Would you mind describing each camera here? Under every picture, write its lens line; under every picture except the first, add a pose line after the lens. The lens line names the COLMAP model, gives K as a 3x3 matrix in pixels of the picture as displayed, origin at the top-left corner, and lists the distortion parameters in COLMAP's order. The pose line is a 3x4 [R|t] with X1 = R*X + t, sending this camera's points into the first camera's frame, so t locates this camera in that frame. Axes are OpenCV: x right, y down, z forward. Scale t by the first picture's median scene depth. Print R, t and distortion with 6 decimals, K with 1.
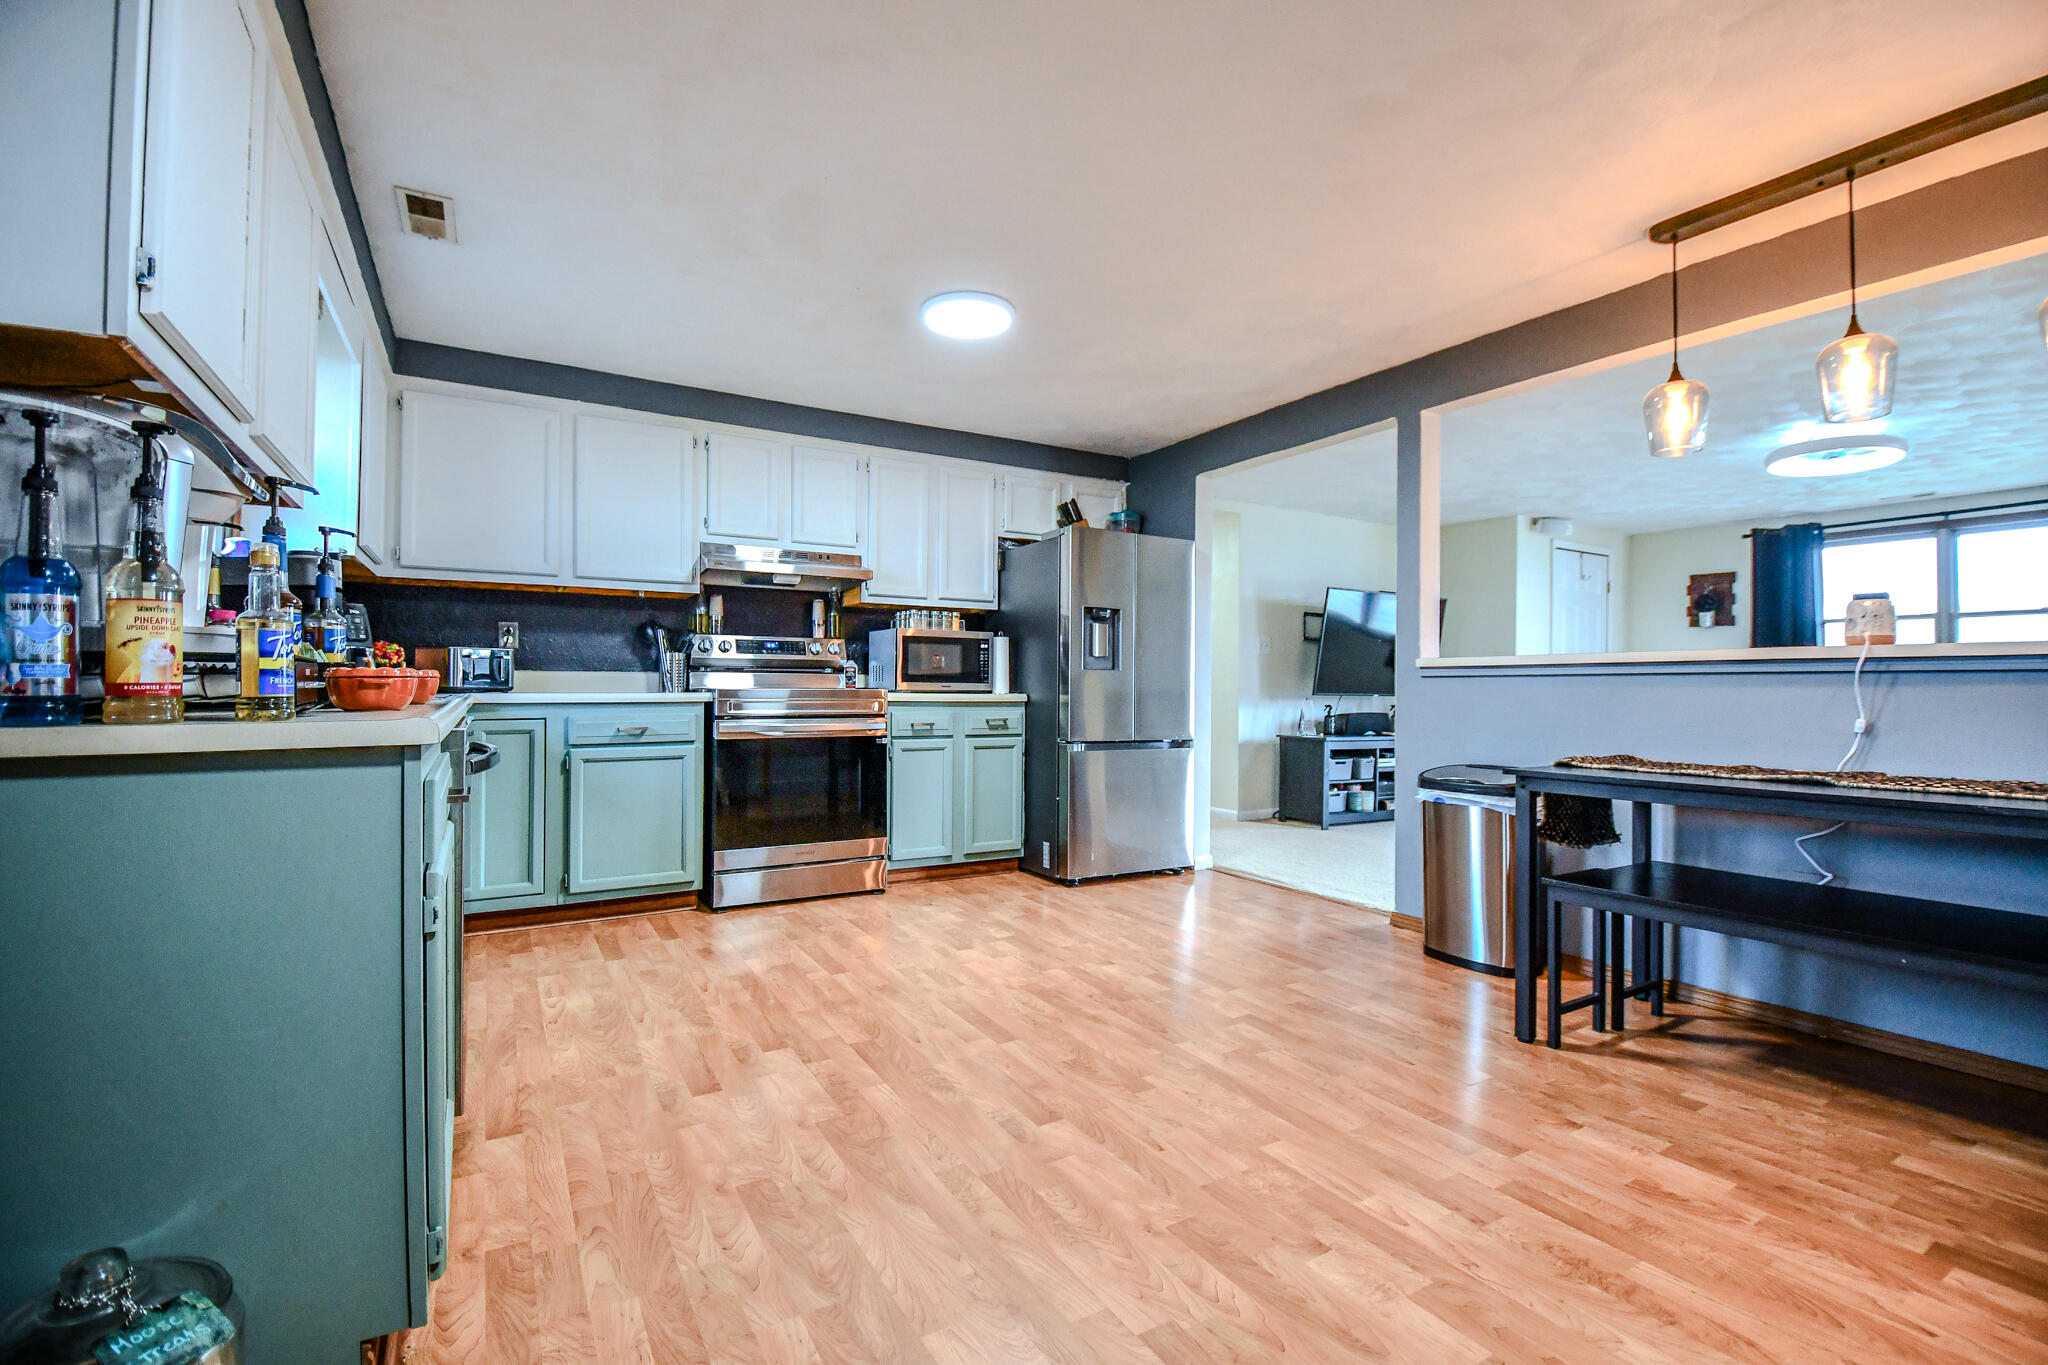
lens RADIAL K [[891.2, 0, 1009.7], [0, 891.2, 675.8], [0, 0, 1]] dist [0.016302, -0.023413]
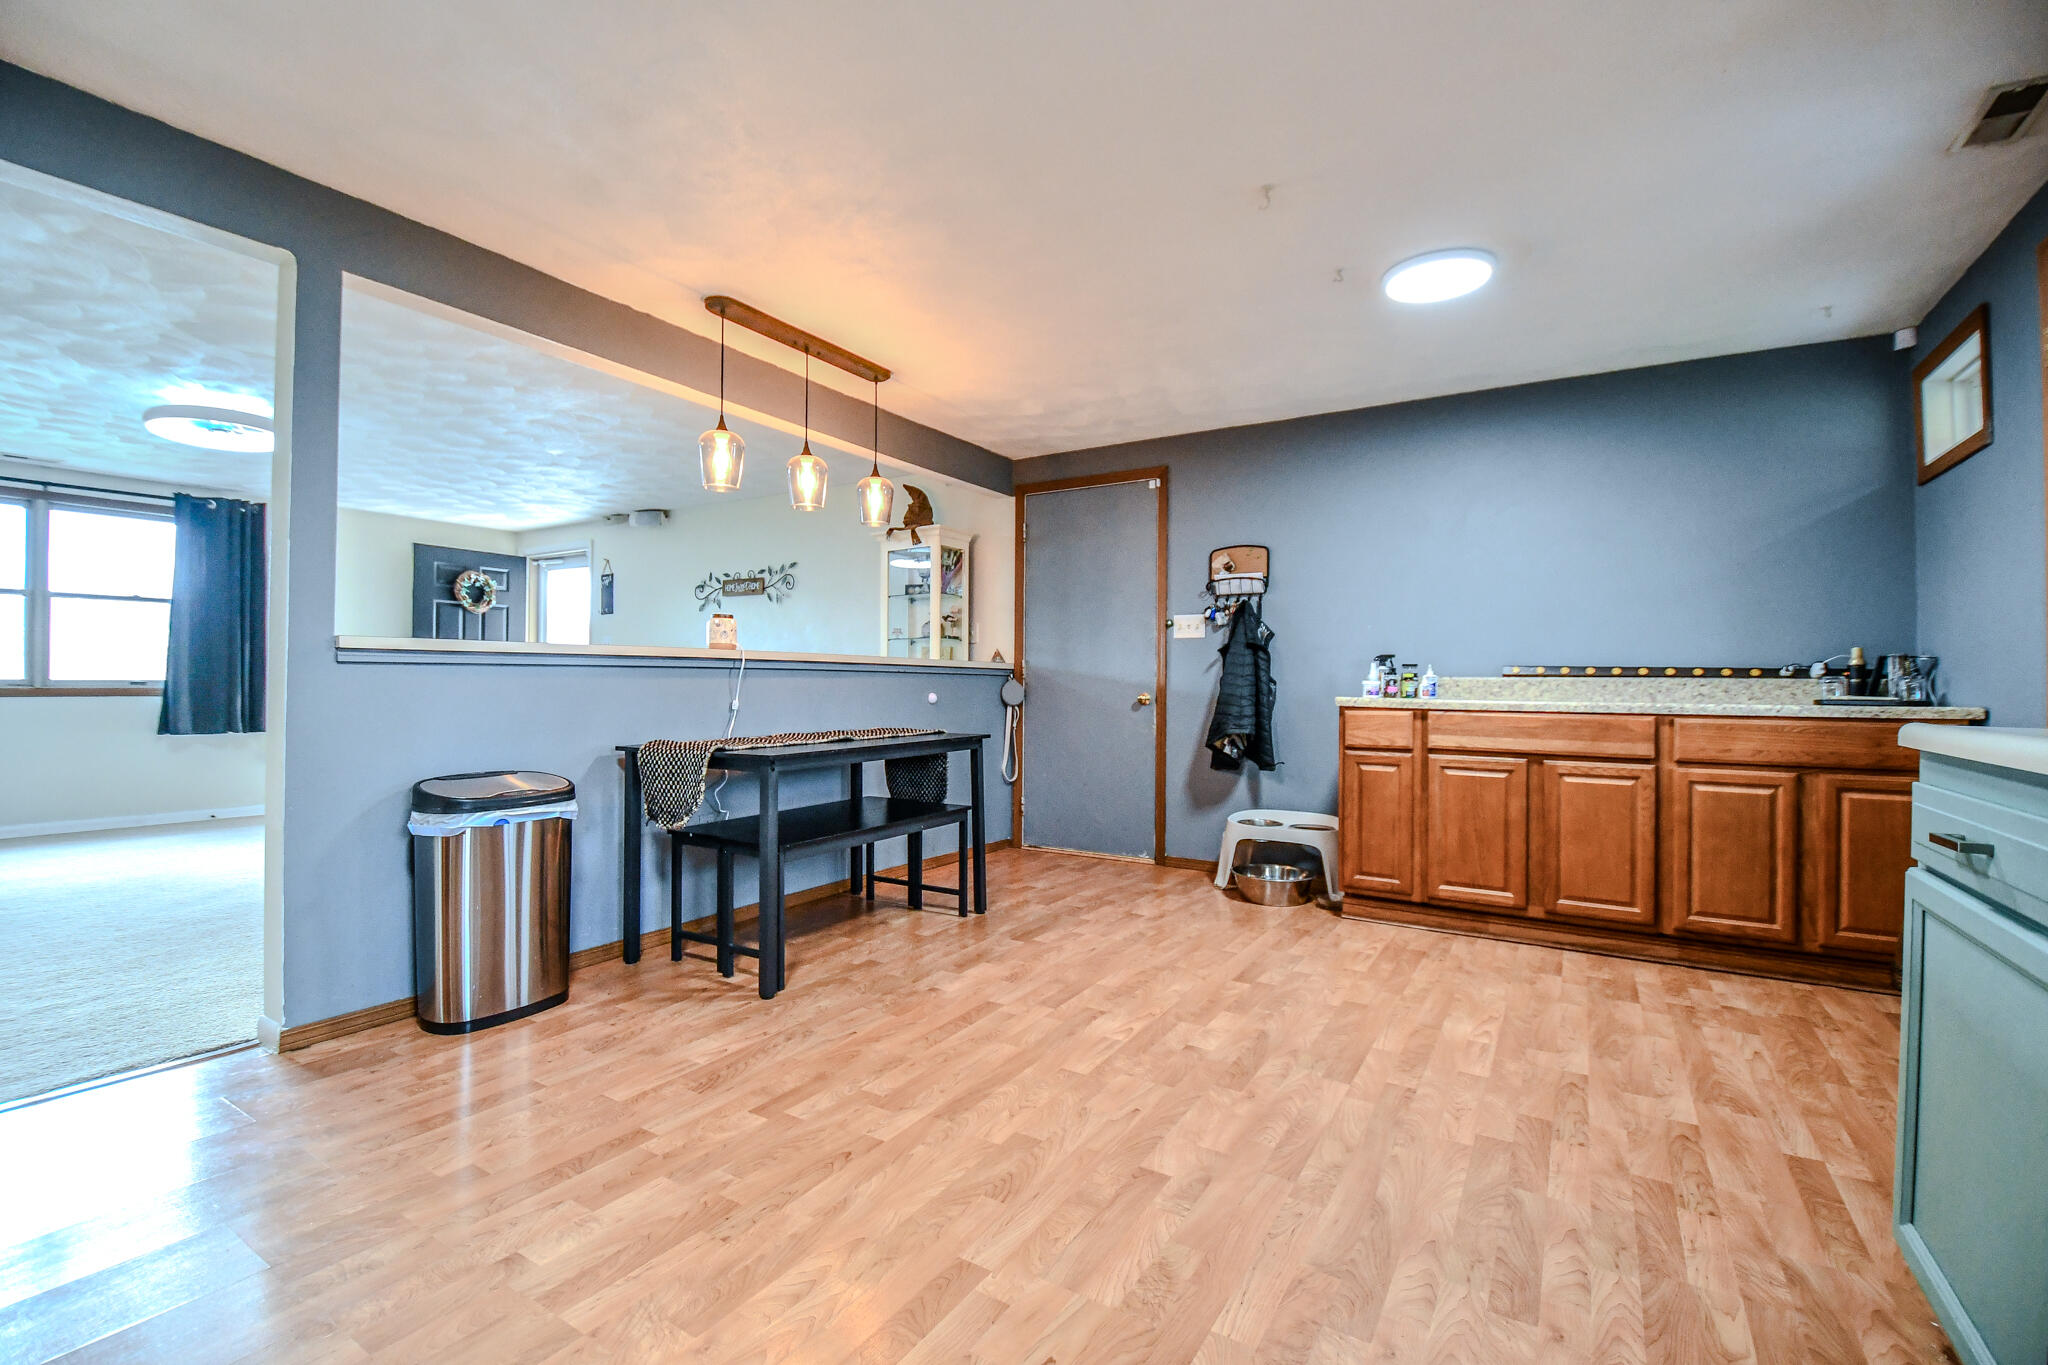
lens RADIAL K [[891.2, 0, 1009.7], [0, 891.2, 675.8], [0, 0, 1]] dist [0.016302, -0.023413]
pose [[-0.461404, -0.004718, 0.887177, -0.369516], [-0.020192, 0.999783, -0.005185, 0.004156], [-0.886960, -0.020306, -0.461399, 0.842285]]
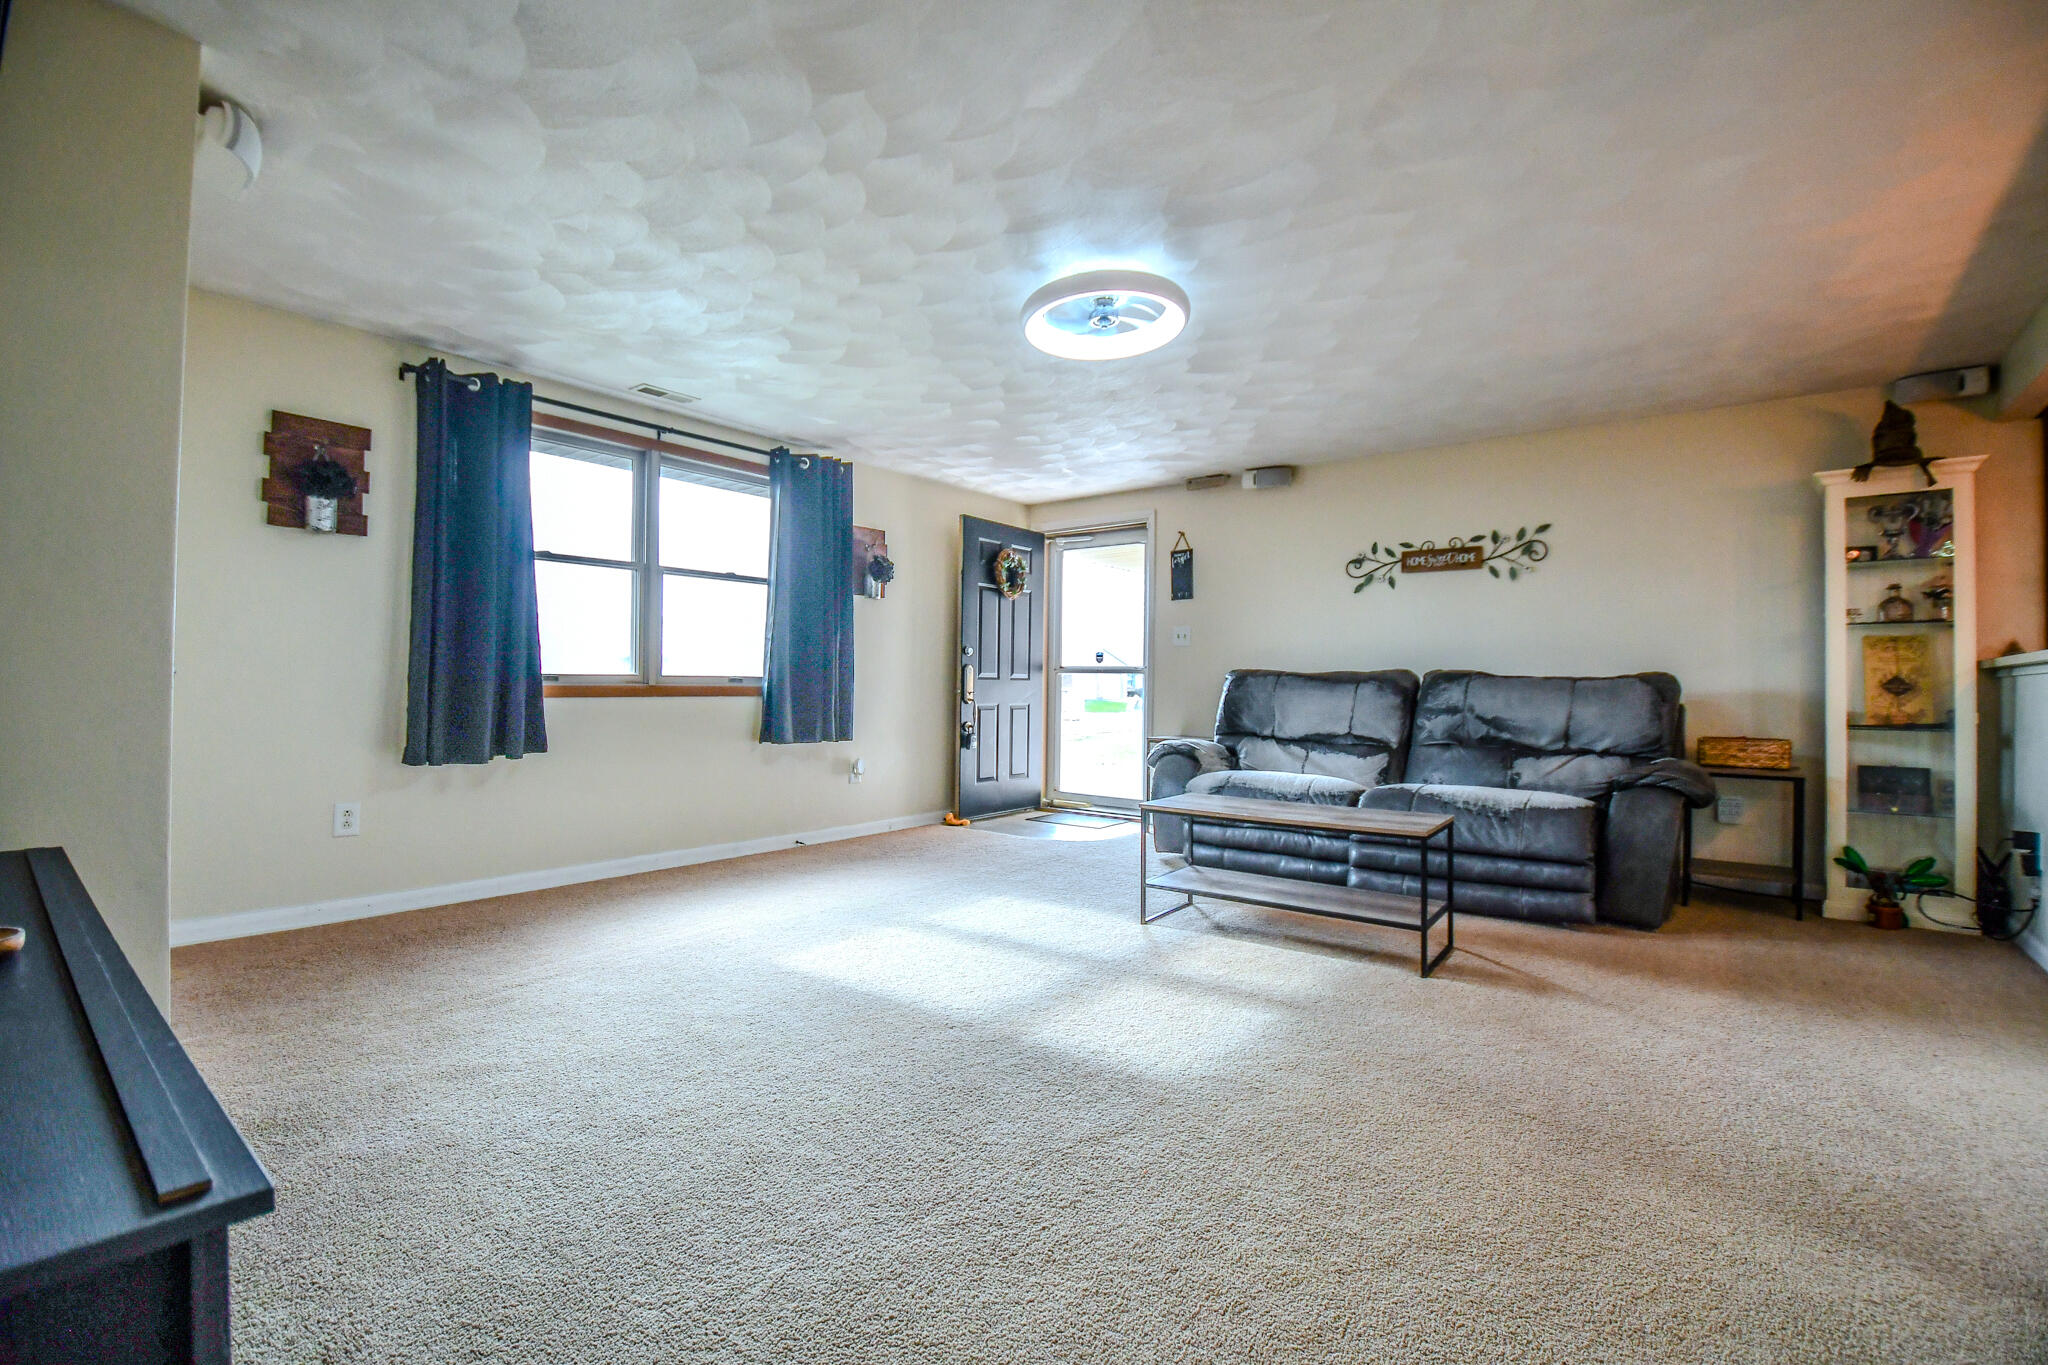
lens RADIAL K [[891.2, 0, 1009.7], [0, 891.2, 675.8], [0, 0, 1]] dist [0.016302, -0.023413]
pose [[-0.349904, -0.005452, 0.936770, 0.406245], [-0.025987, 0.999655, -0.003889, 0.029047], [-0.936425, -0.025705, -0.349924, 1.594232]]
